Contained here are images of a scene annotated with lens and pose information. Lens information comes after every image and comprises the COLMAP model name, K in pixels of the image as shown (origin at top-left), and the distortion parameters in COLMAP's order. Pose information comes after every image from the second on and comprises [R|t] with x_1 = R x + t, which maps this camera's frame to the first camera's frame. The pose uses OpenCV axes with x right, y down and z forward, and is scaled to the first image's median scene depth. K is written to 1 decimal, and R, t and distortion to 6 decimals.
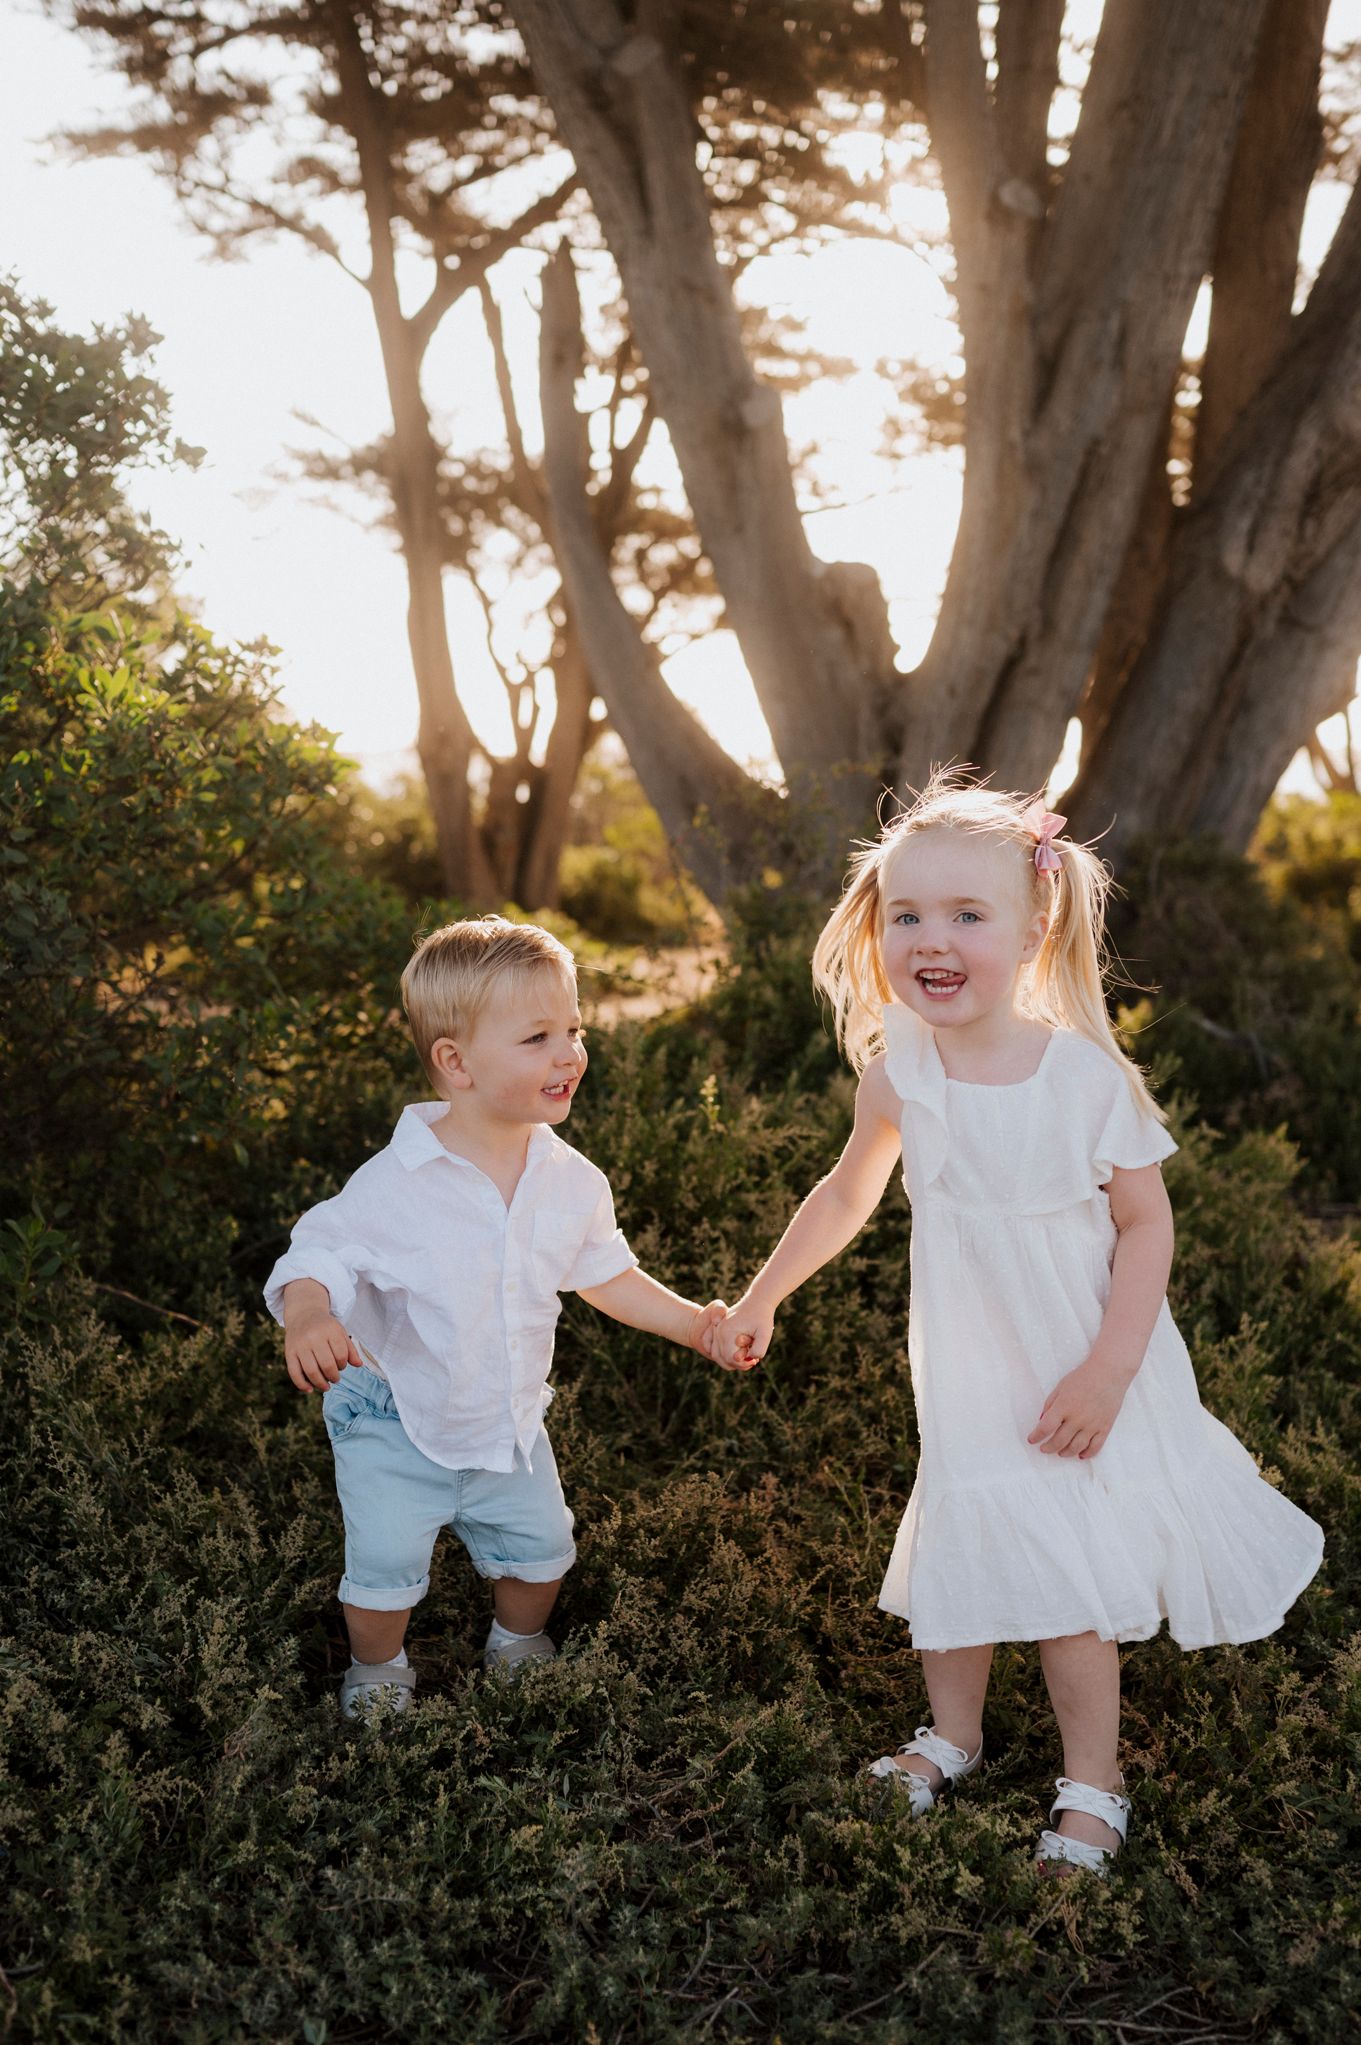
lens RADIAL K [[2154.6, 0, 621.6], [0, 2154.6, 1111.2], [0, 0, 1]] dist [-0.002170, 0.011774]
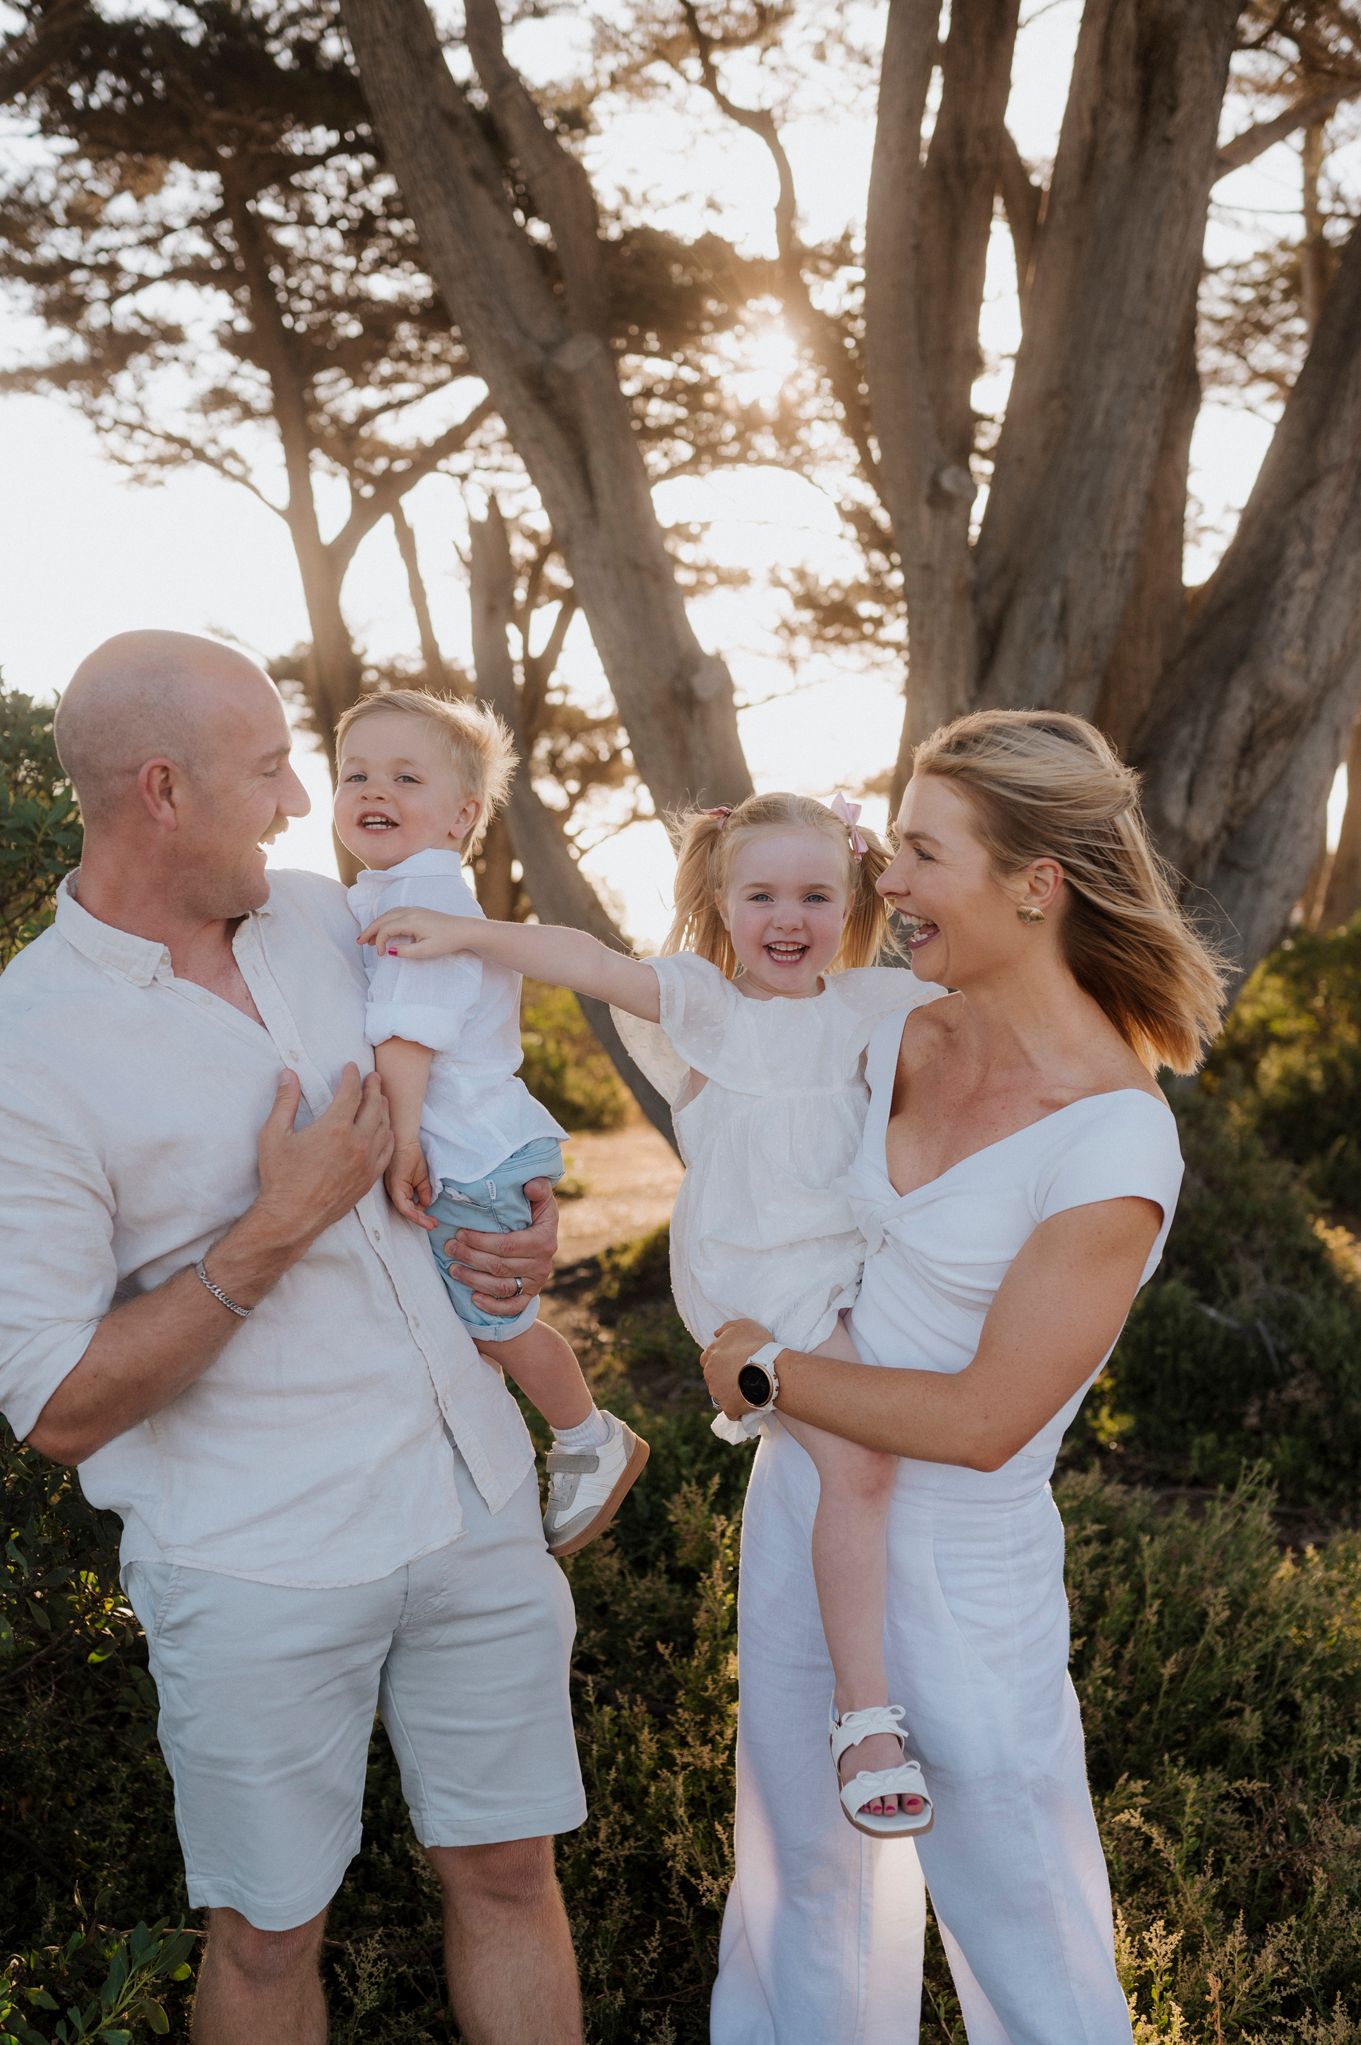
lens RADIAL K [[2027.9, 0, 667.8], [0, 2027.9, 1023.8], [0, 0, 1]] dist [-0.004046, 0.023263]
pose [[0.996380, -0.038367, 0.075862, -0.016811], [0.045084, 0.995019, -0.088903, -0.041044], [-0.072073, 0.092001, 0.993147, 0.035260]]
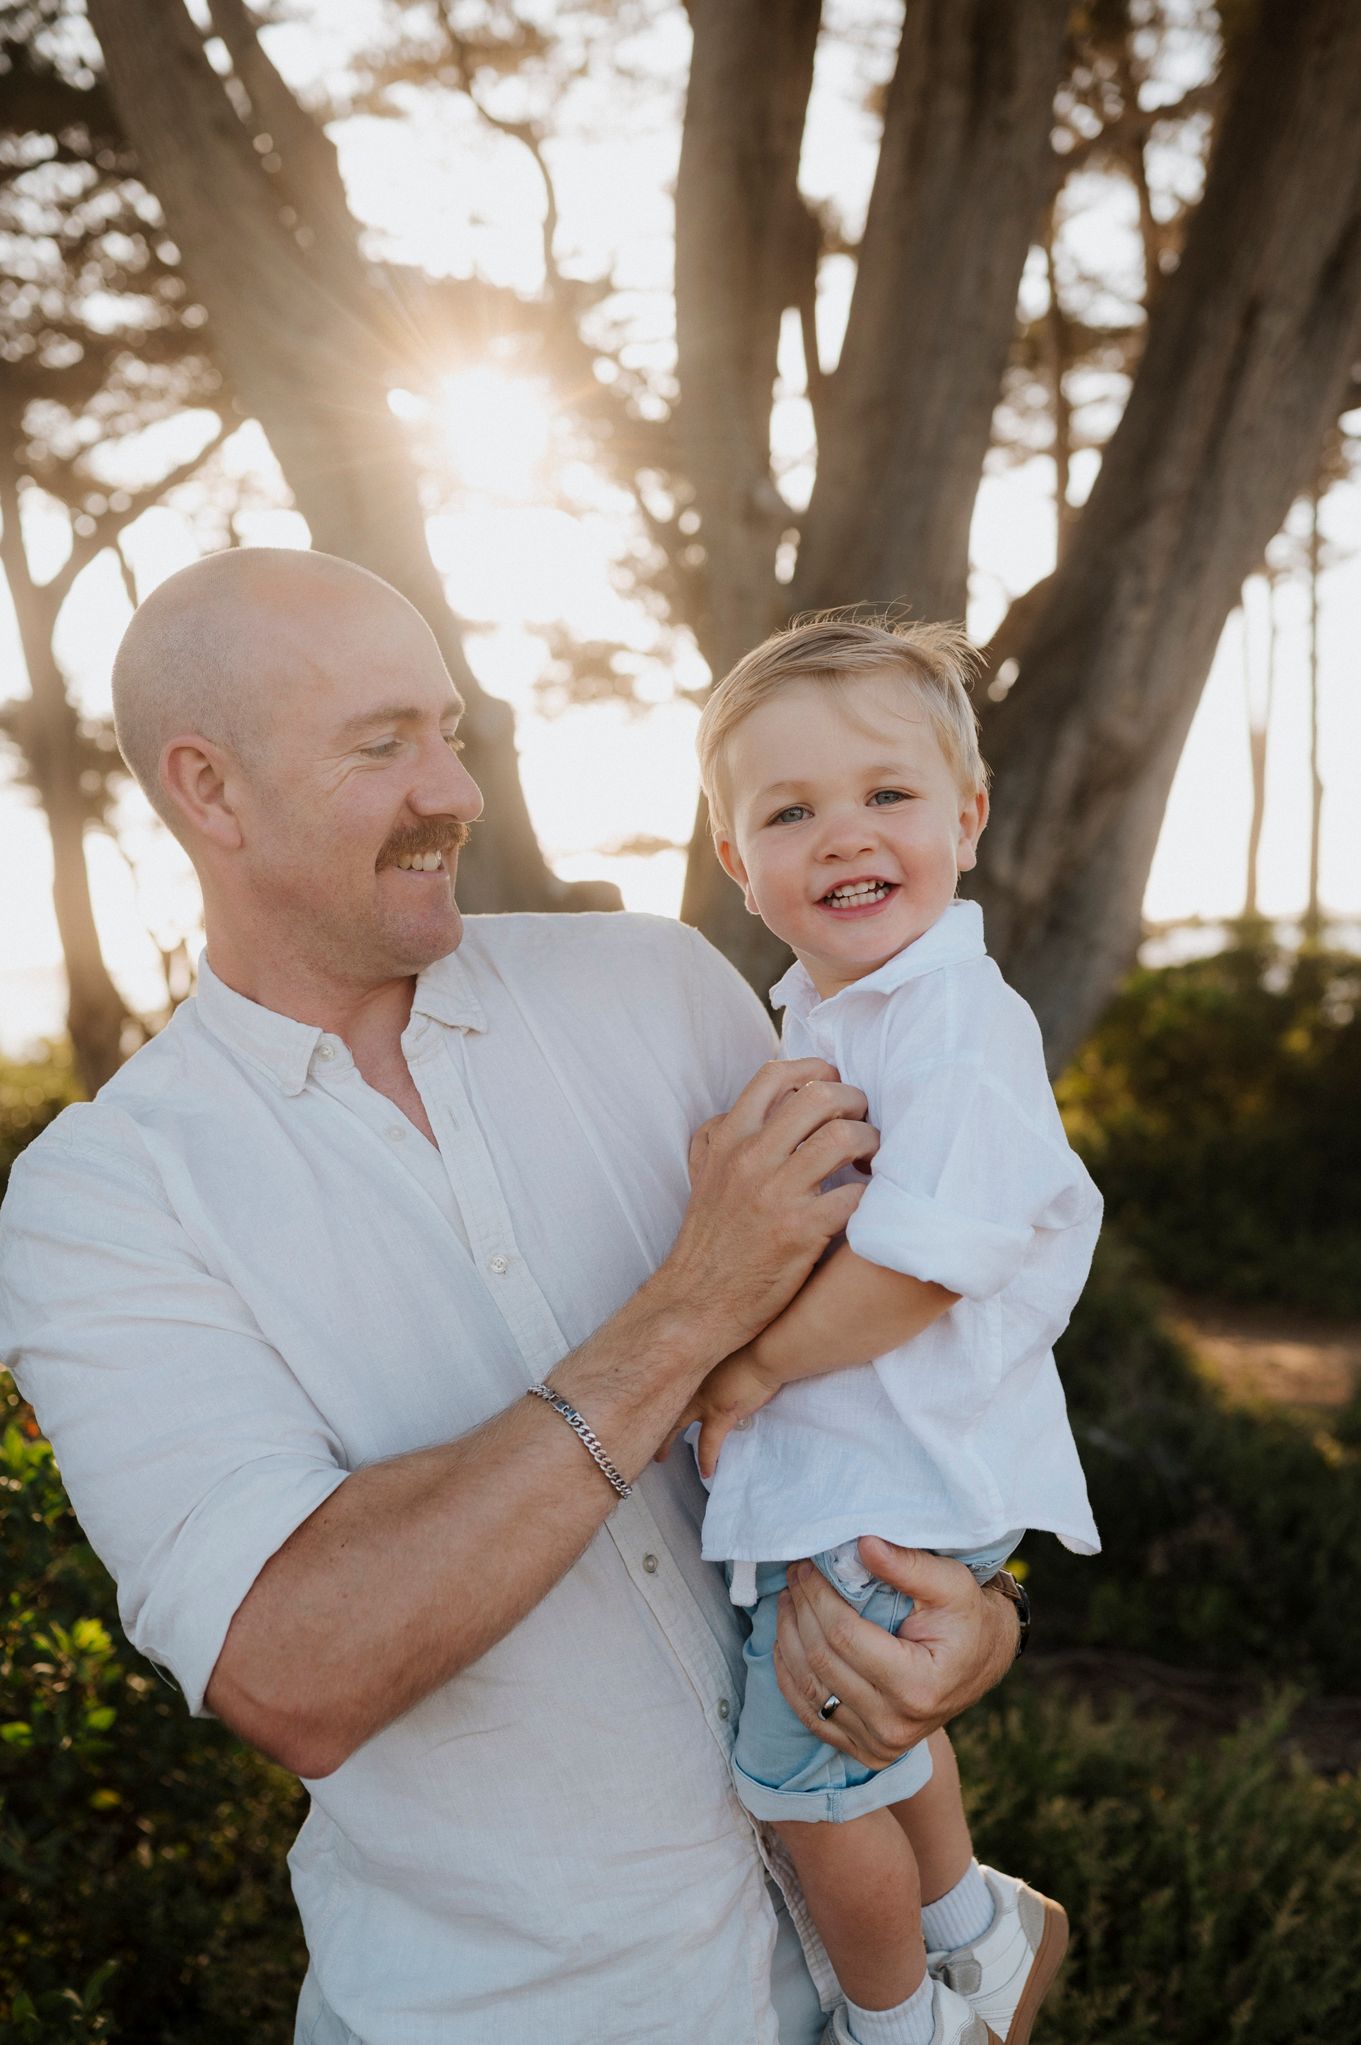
lens RADIAL K [[1993.7, 0, 685.3], [0, 1993.7, 1020.9], [0, 0, 1]] dist [0.002470, -0.005966]
pose [[0.974252, -0.045703, 0.220781, -0.023051], [0.072025, 0.991017, -0.112683, -0.052035], [-0.213648, 0.125683, 0.968792, 0.100460]]
